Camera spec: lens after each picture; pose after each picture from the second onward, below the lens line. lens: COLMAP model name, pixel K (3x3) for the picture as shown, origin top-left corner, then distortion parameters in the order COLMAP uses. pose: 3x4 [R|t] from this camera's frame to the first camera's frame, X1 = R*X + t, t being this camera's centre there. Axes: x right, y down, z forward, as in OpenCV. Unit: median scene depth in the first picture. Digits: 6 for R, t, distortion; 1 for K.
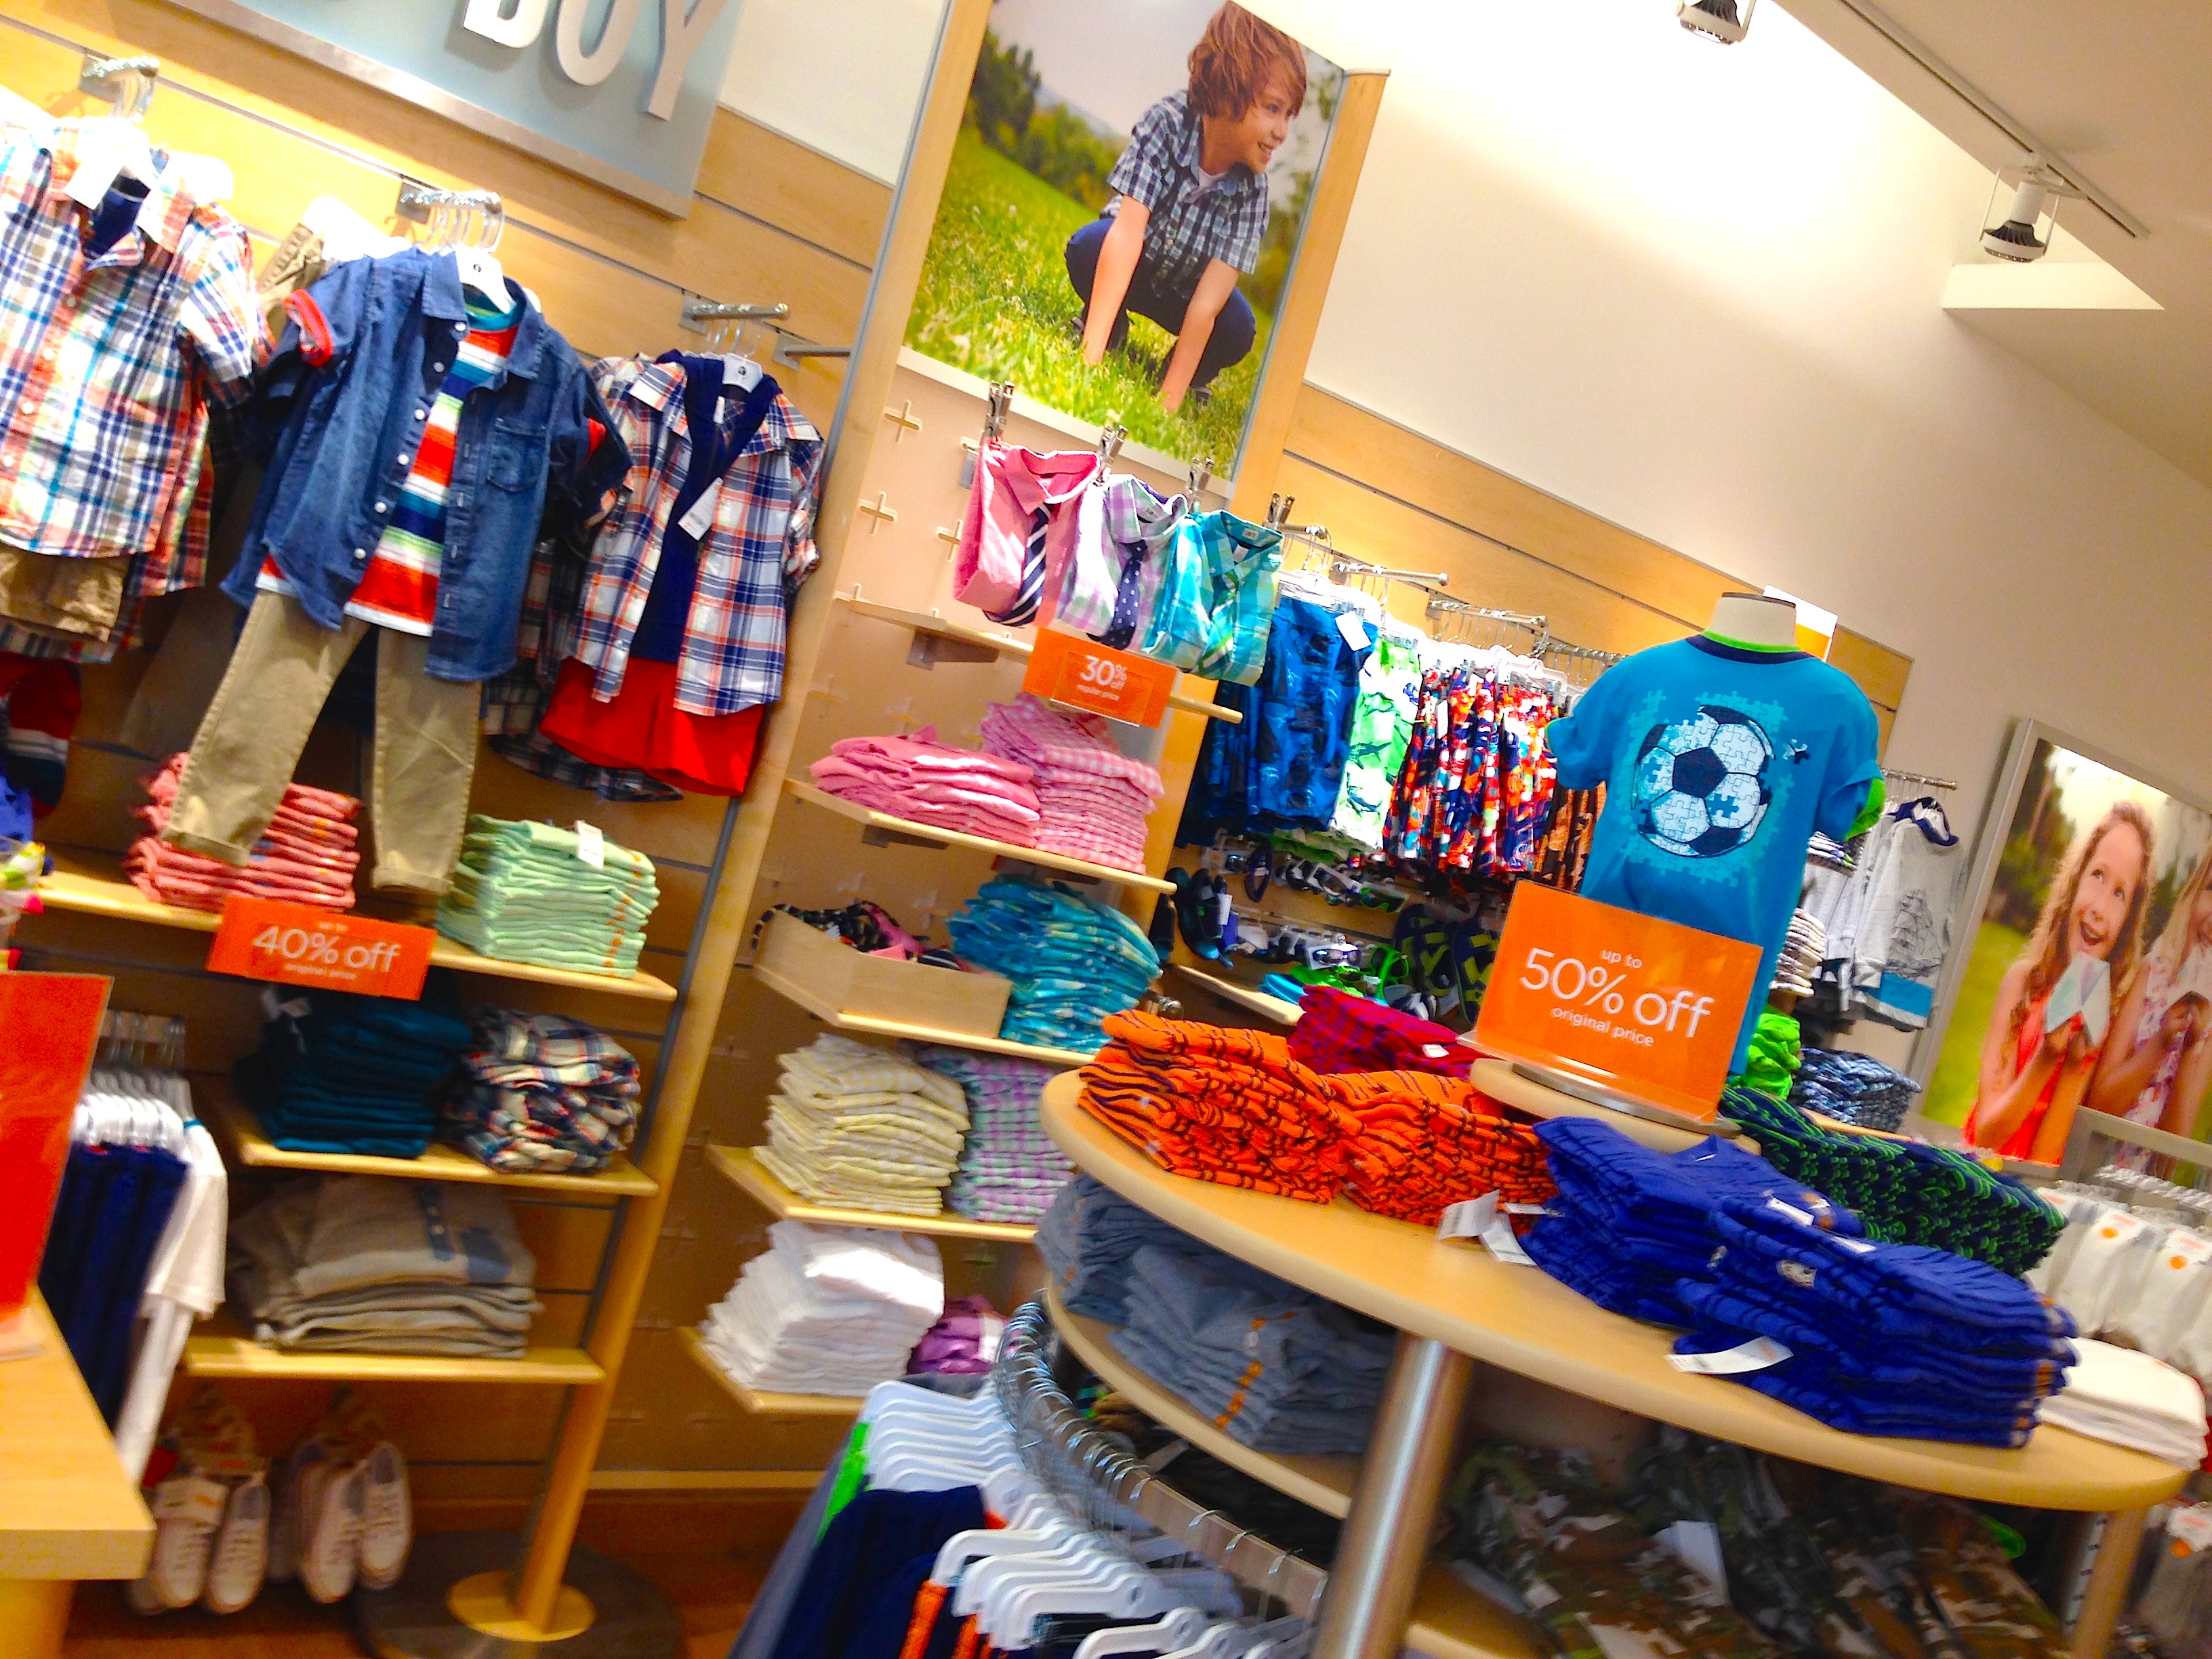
lens RADIAL K [[2050.0, 0, 1106.0], [0, 2050.0, 829.5], [0, 0, 1]] dist [0.111745, -0.198870]
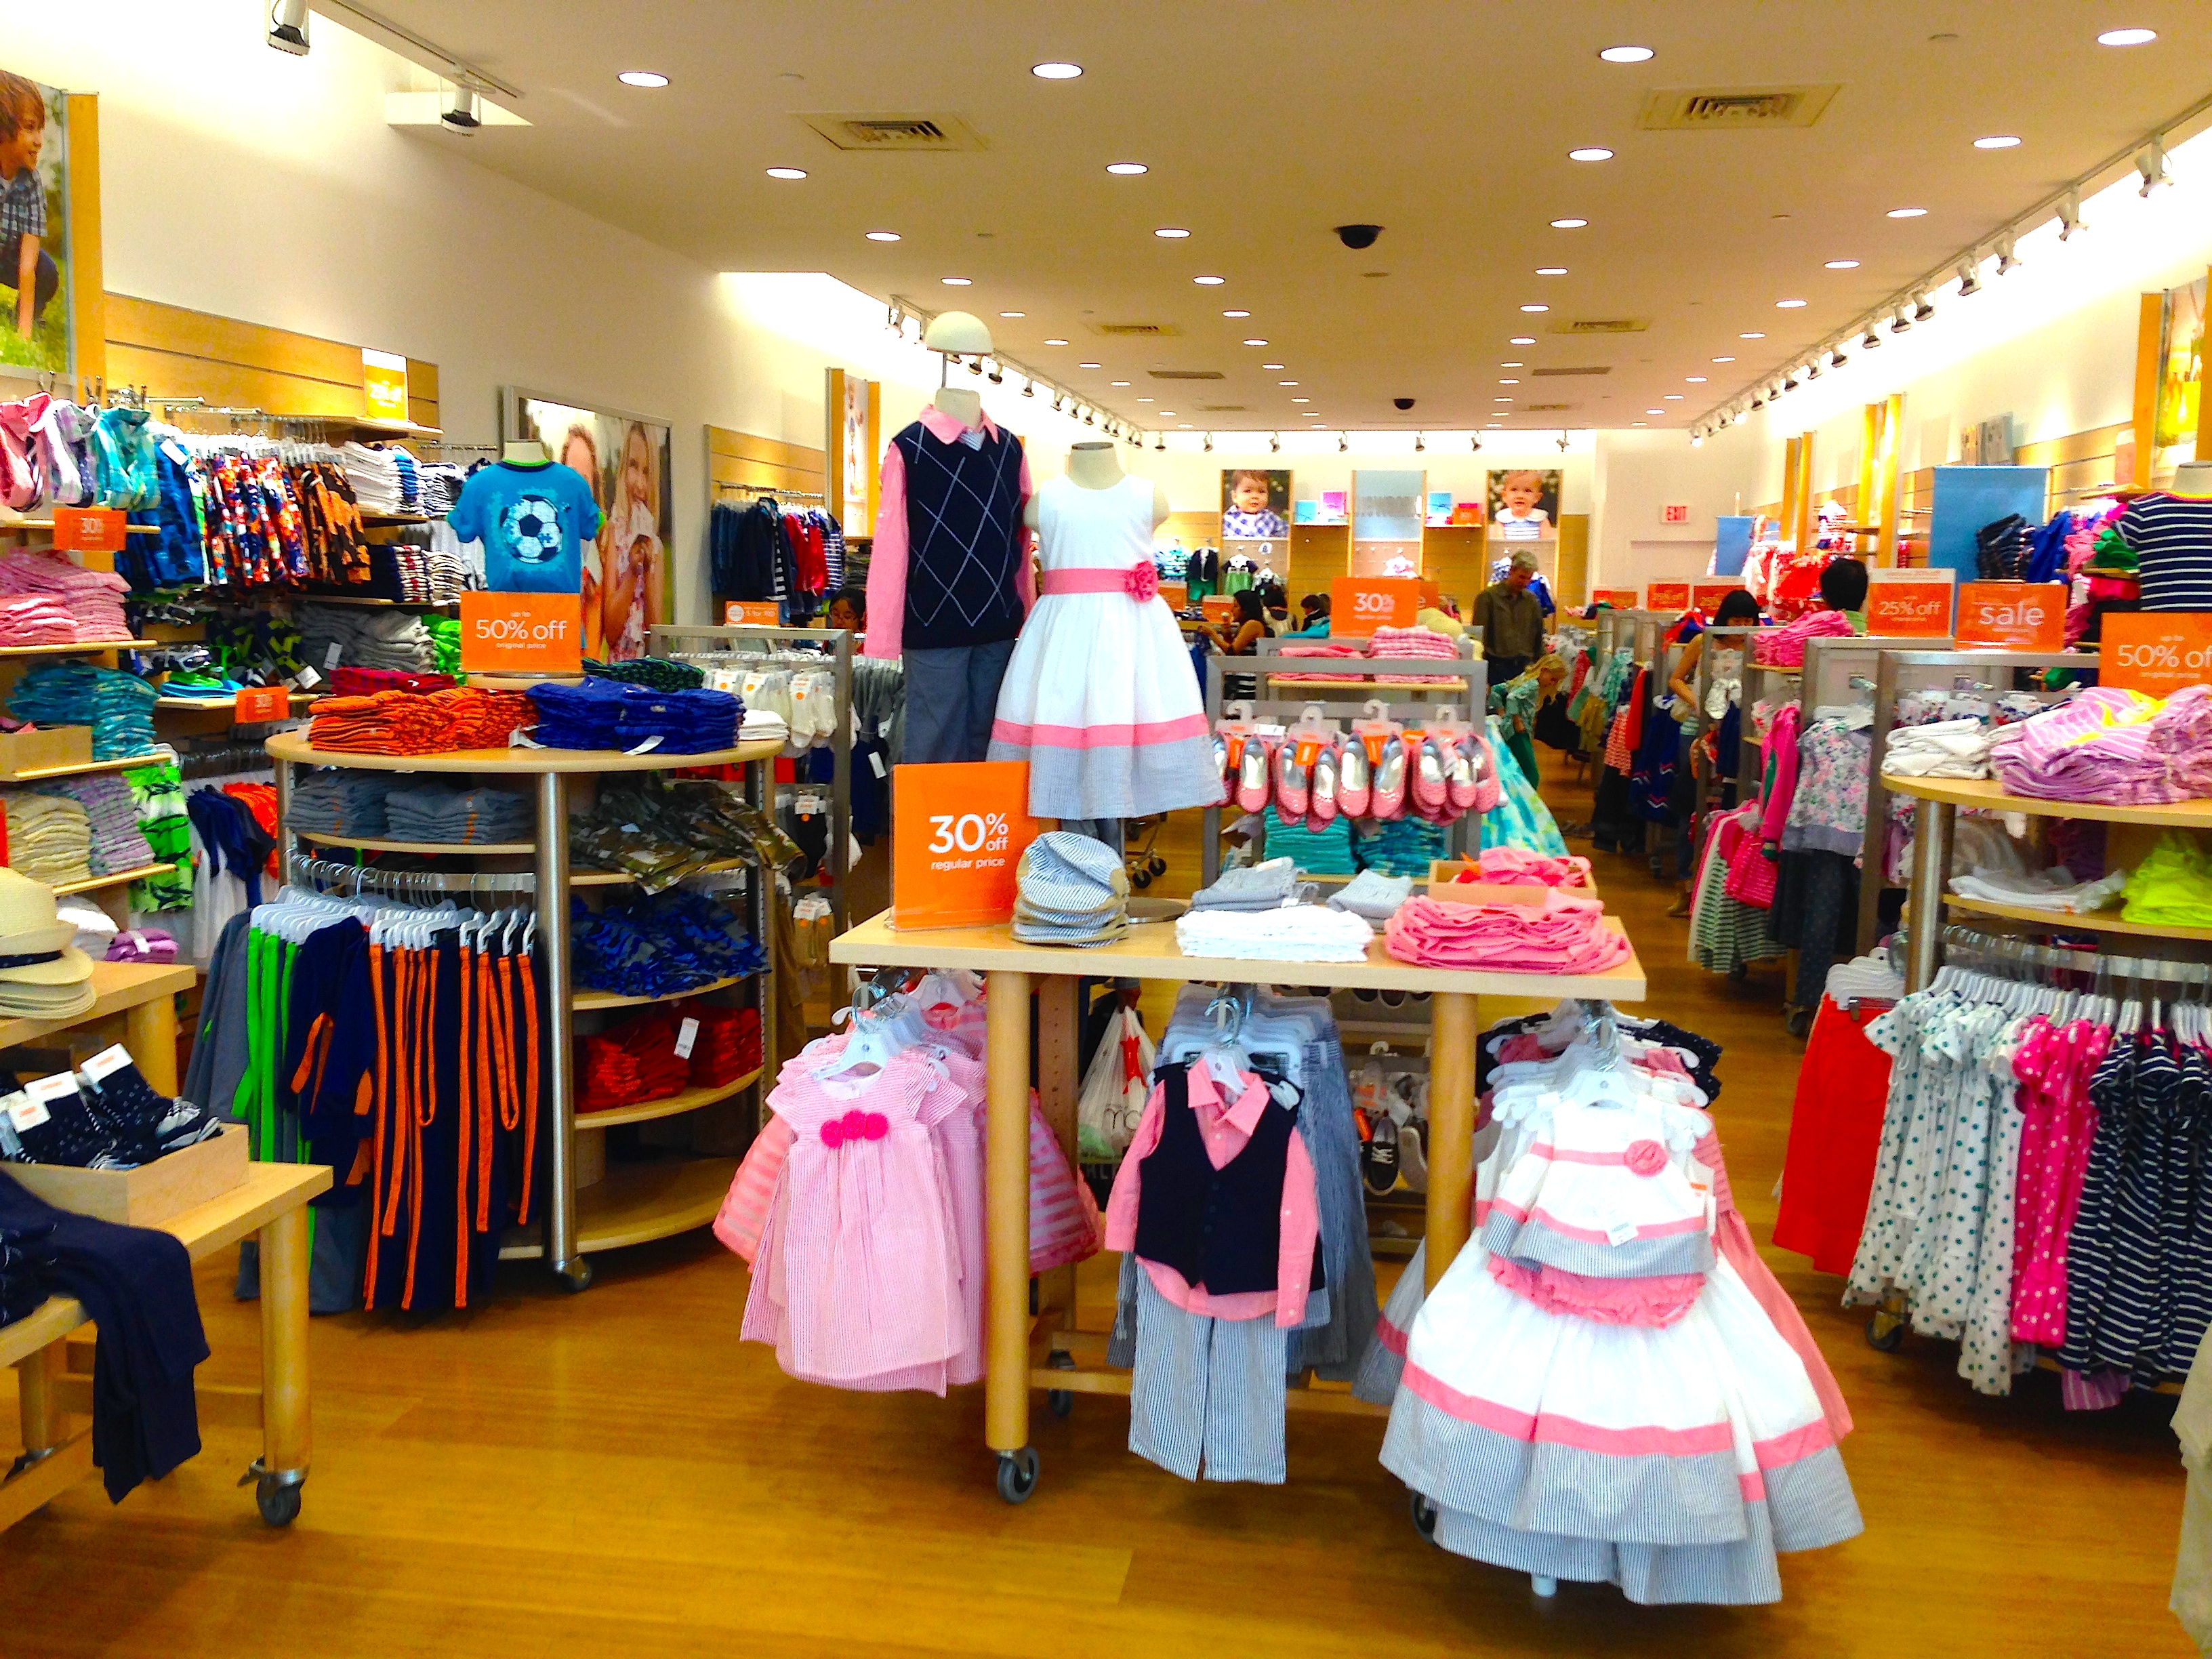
lens RADIAL K [[2050.0, 0, 1106.0], [0, 2050.0, 829.5], [0, 0, 1]] dist [0.111745, -0.198870]
pose [[0.705995, -0.332491, 0.625317, -0.504653], [0.197173, 0.940314, 0.277369, -0.138439], [-0.680216, -0.072525, 0.729415, -0.704071]]
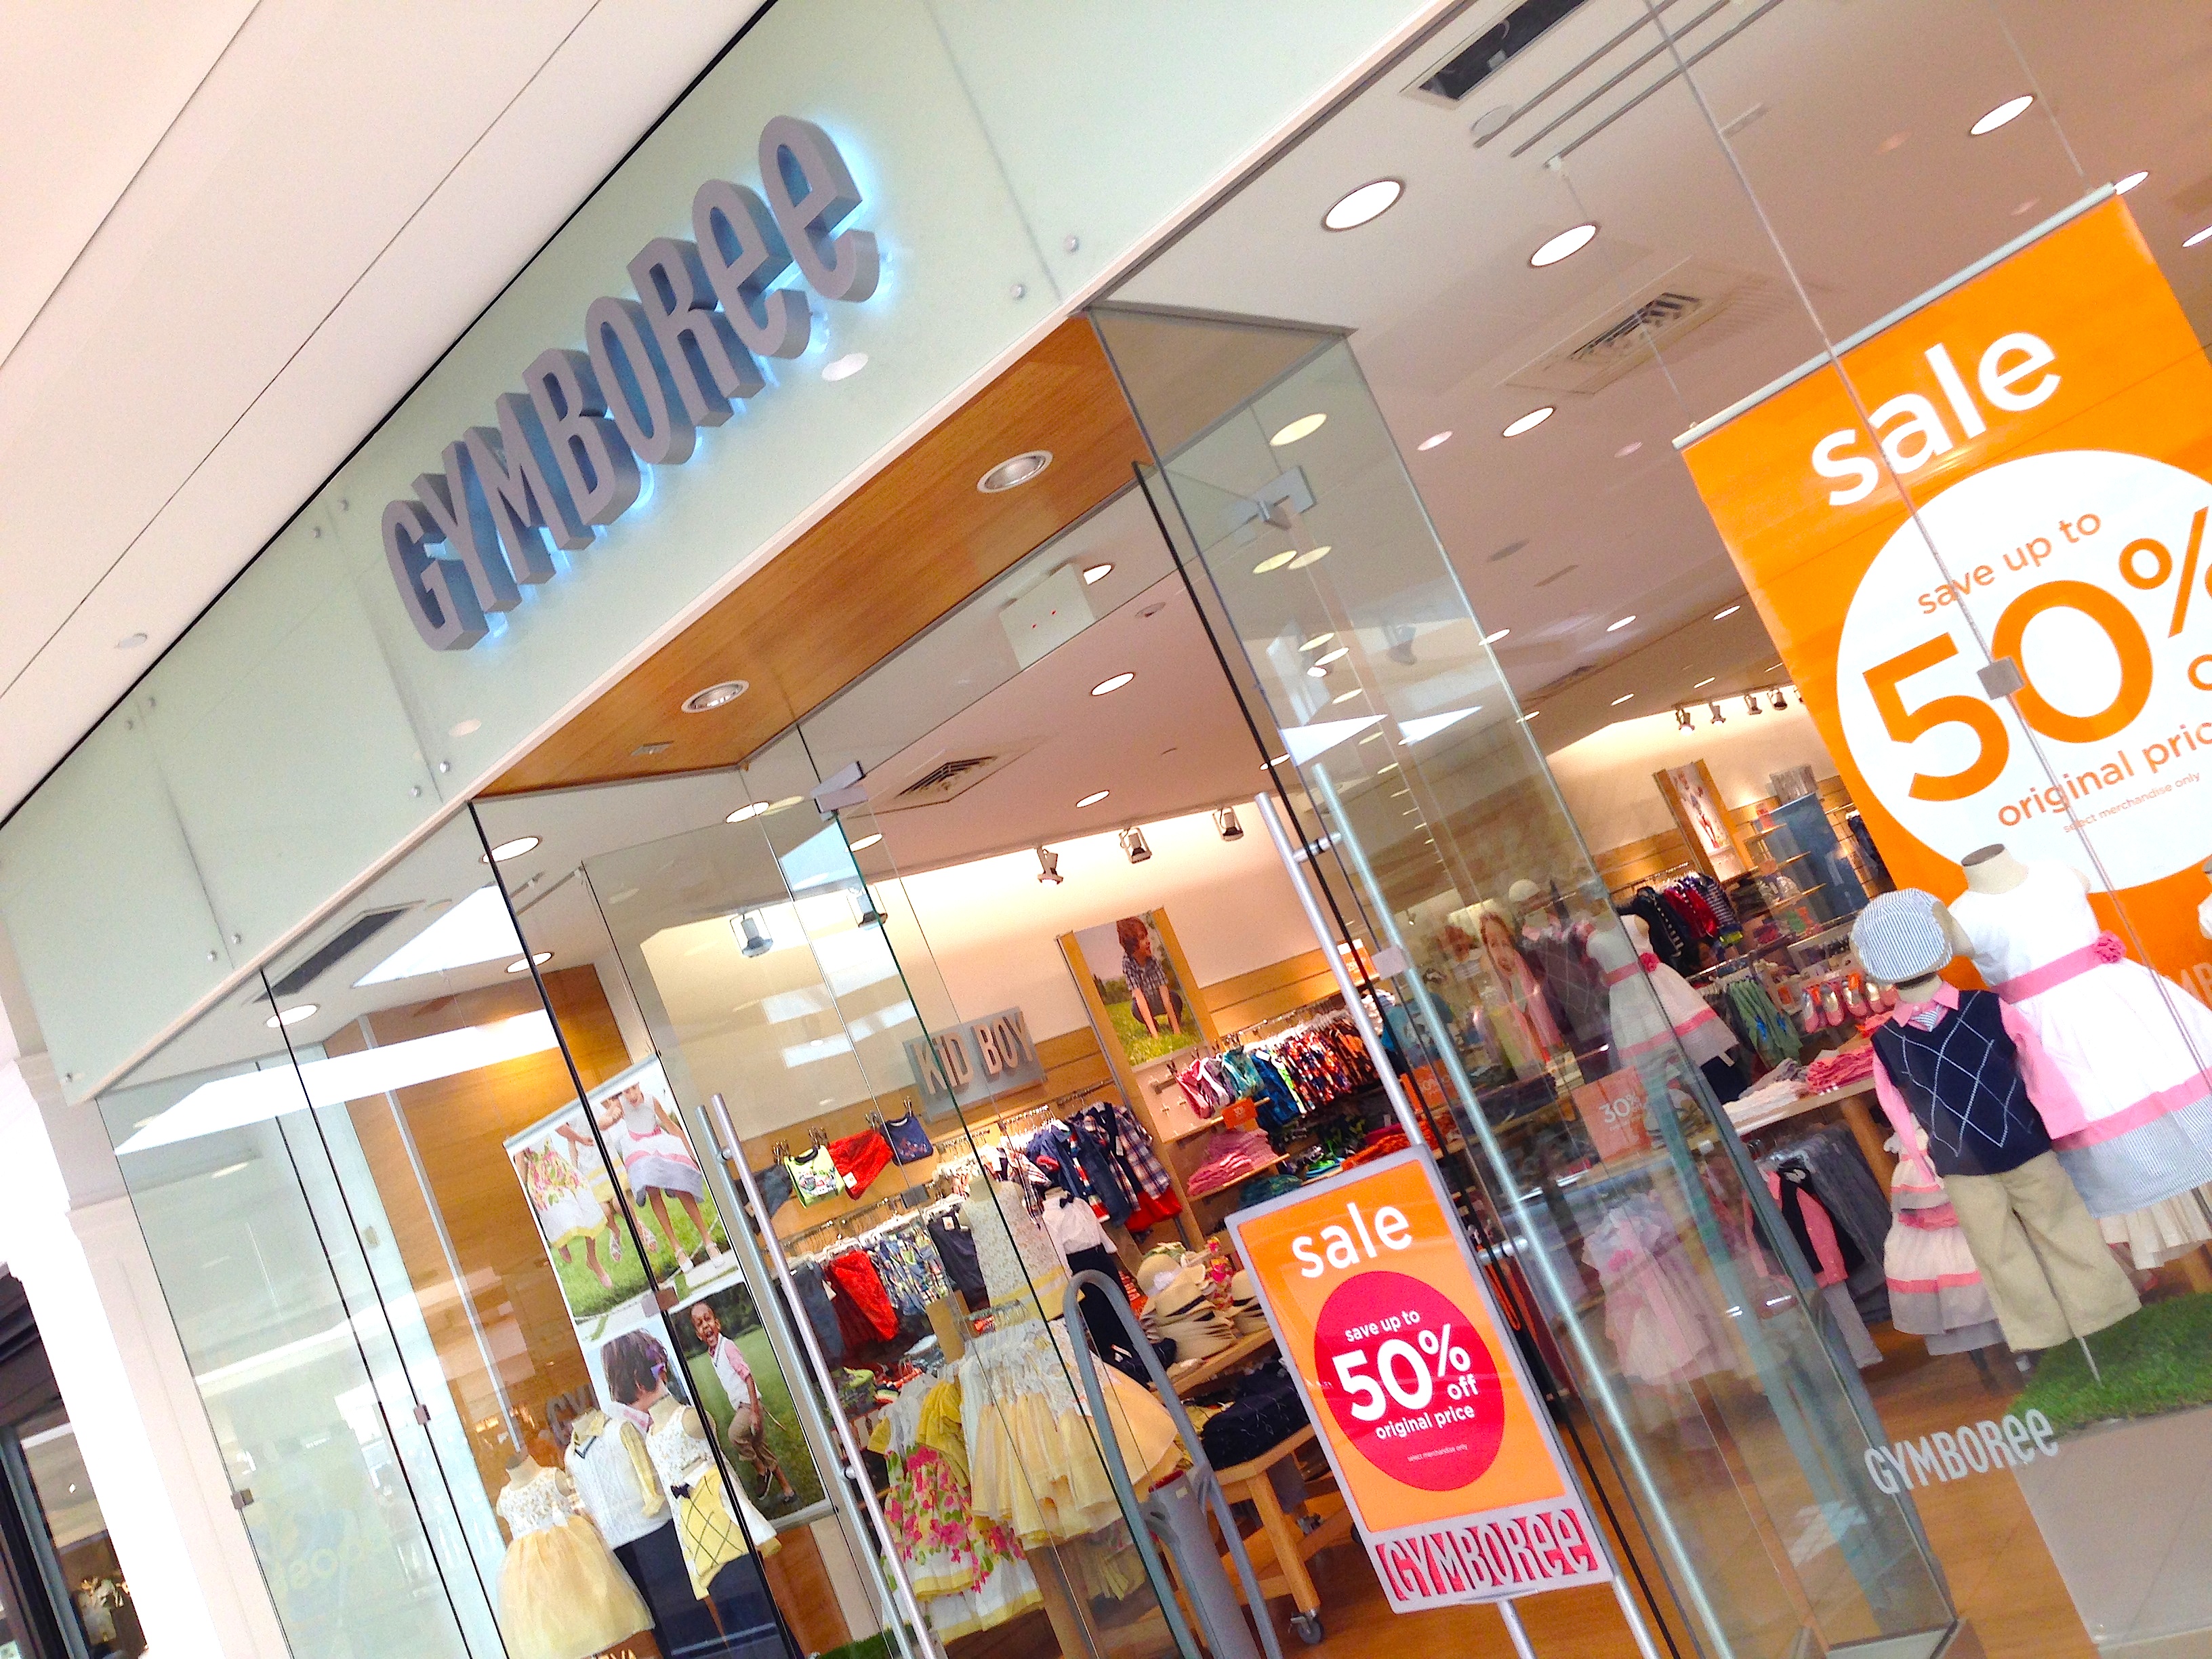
lens RADIAL K [[2102.5, 0, 1054.0], [0, 2102.5, 832.8], [0, 0, 1]] dist [-0.001868, 0.386325]
pose [[0.767538, -0.577398, 0.278382, -0.832365], [0.622270, 0.775398, -0.107415, -0.225709], [-0.153836, 0.255674, 0.954445, -2.075387]]
